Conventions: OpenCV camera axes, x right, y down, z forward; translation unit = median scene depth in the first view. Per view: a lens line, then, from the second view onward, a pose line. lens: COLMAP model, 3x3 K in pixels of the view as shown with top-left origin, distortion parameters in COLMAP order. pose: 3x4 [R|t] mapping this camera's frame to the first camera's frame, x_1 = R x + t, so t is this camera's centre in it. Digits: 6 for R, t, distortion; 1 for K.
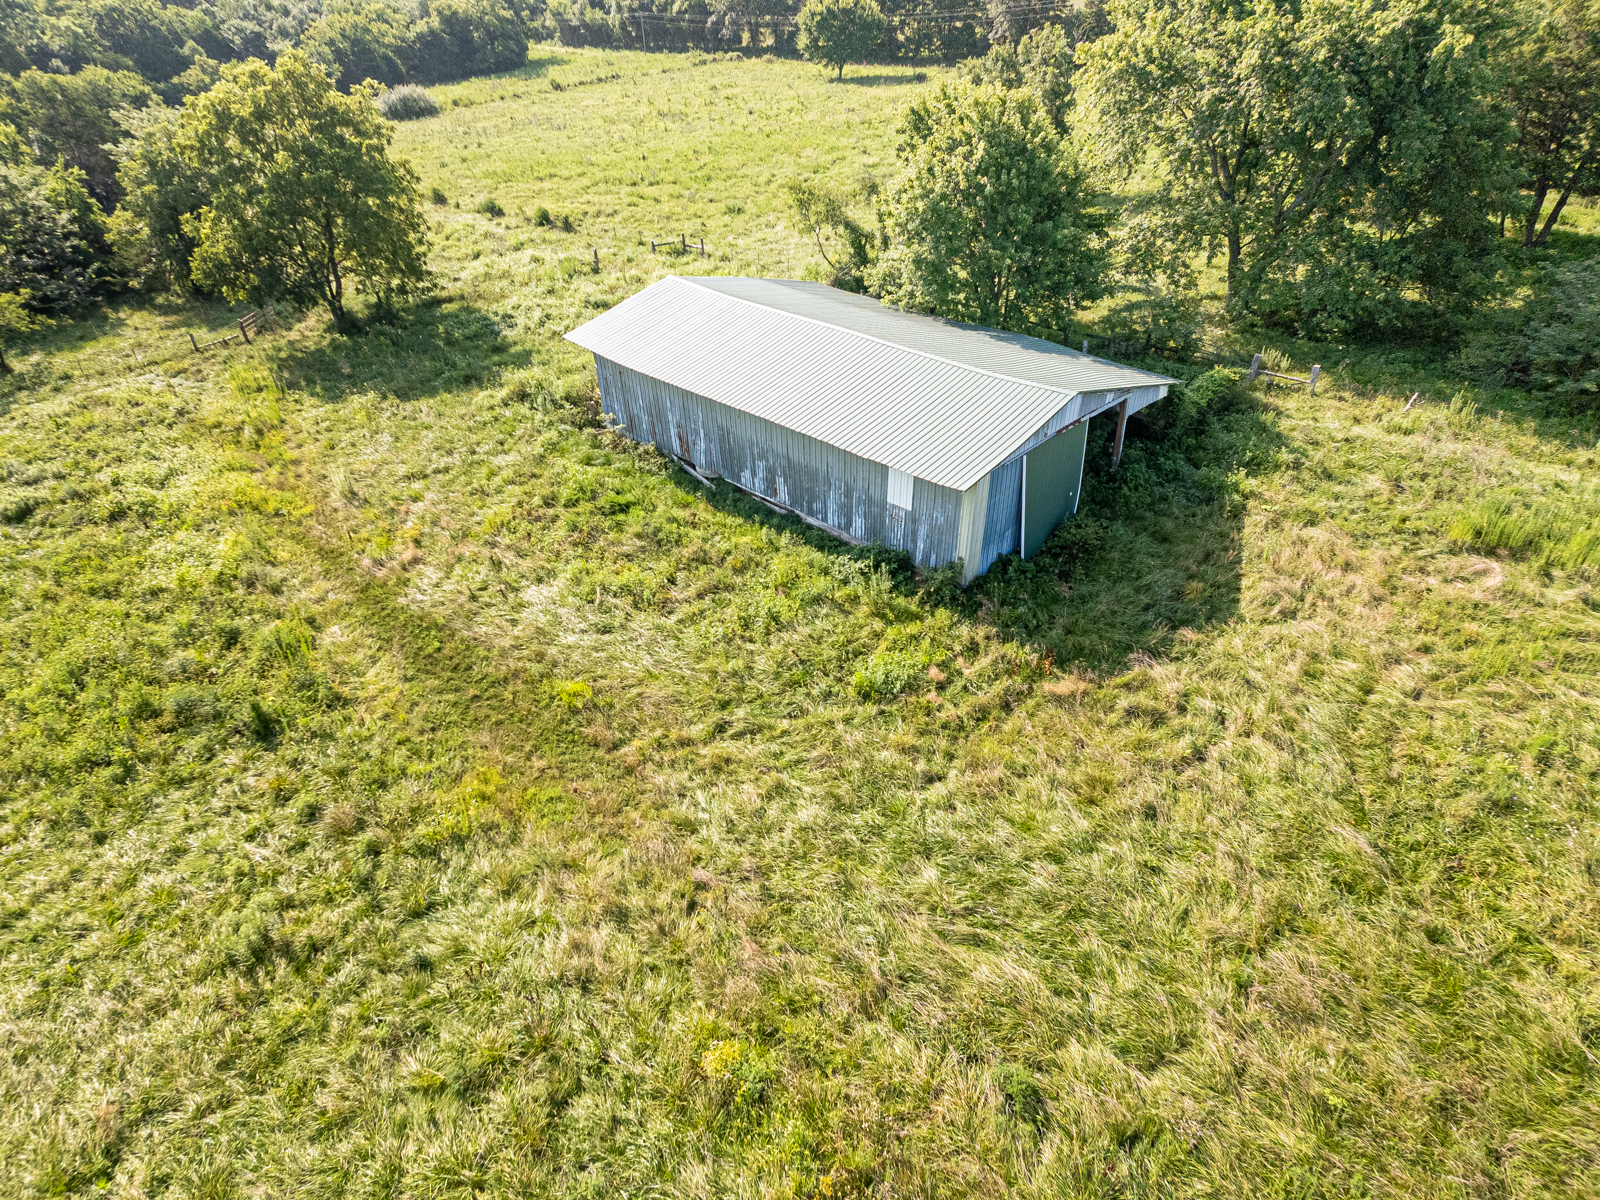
lens RADIAL K [[917.8, 0, 794.0], [0, 917.8, 603.0], [0, 0, 1]] dist [0.022522, -0.023235]
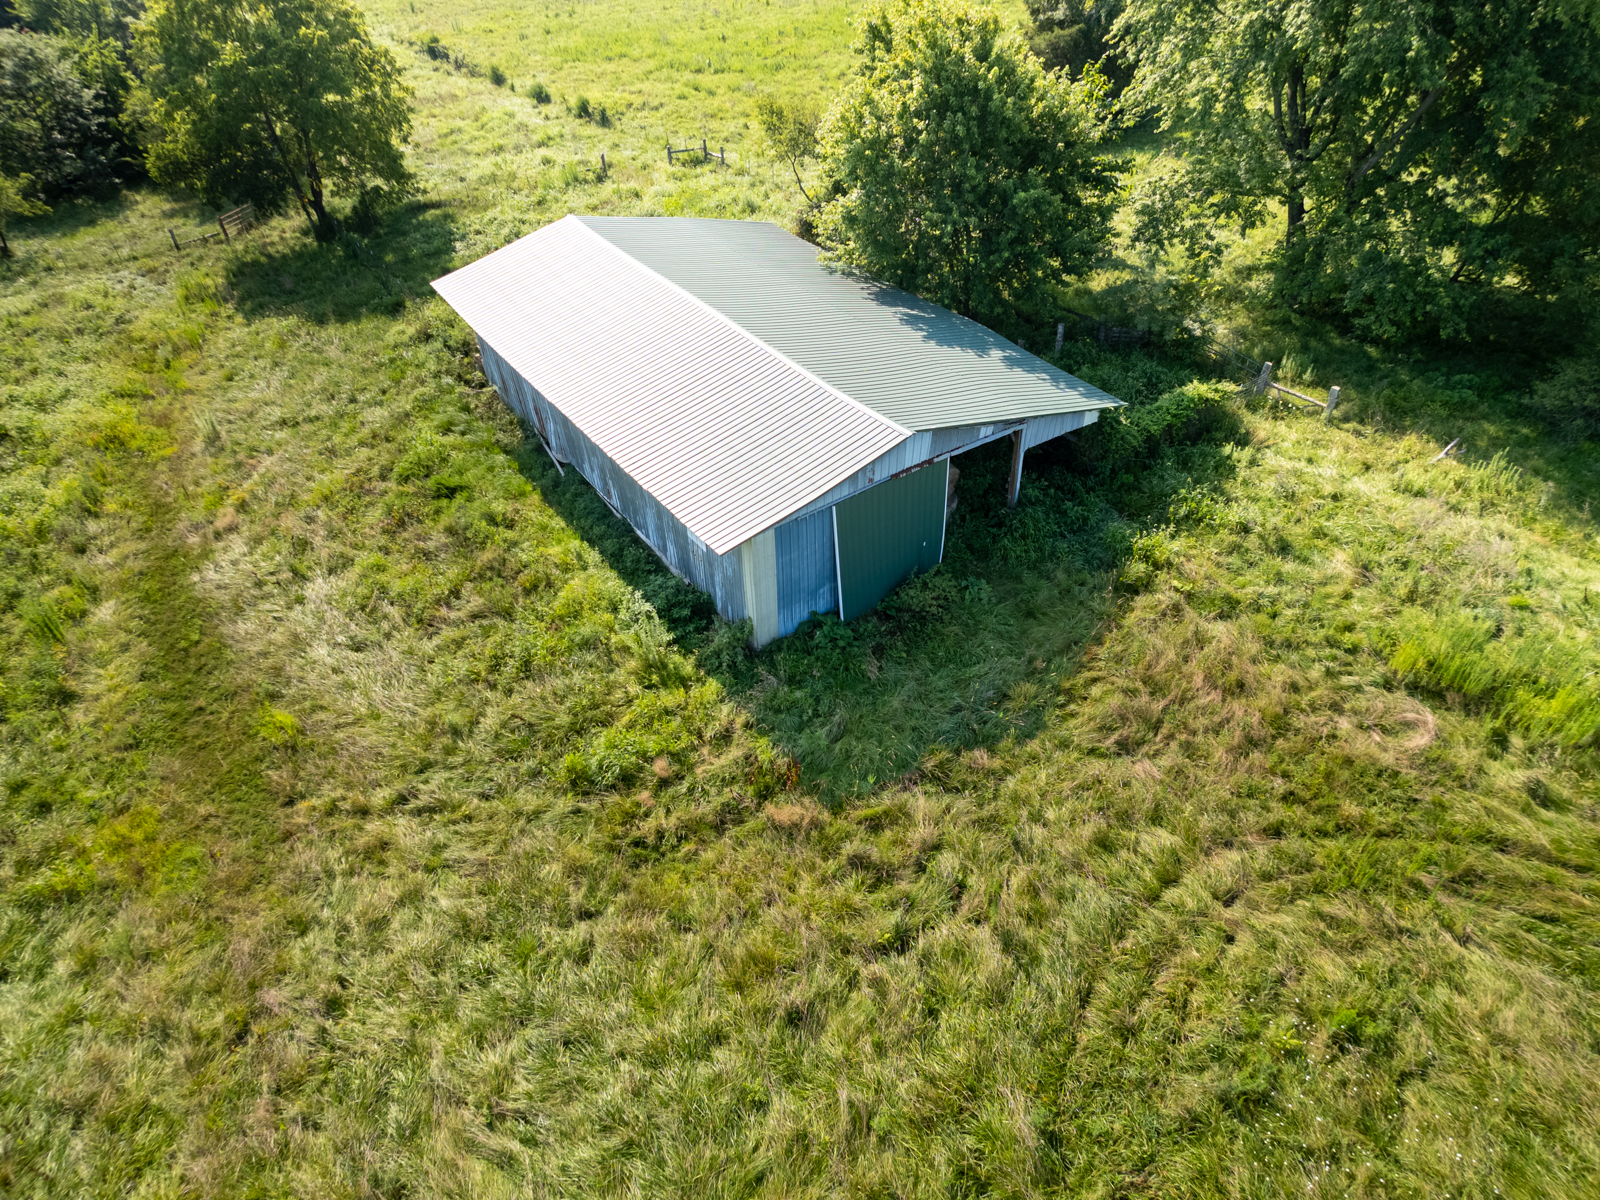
lens RADIAL K [[917.8, 0, 799.2], [0, 917.8, 596.9], [0, 0, 1]] dist [0.022522, -0.023235]
pose [[0.982723, 0.122058, -0.139130, 0.275176], [-0.105773, 0.987245, 0.118997, -0.139686], [0.151880, -0.102225, 0.983098, 0.148810]]
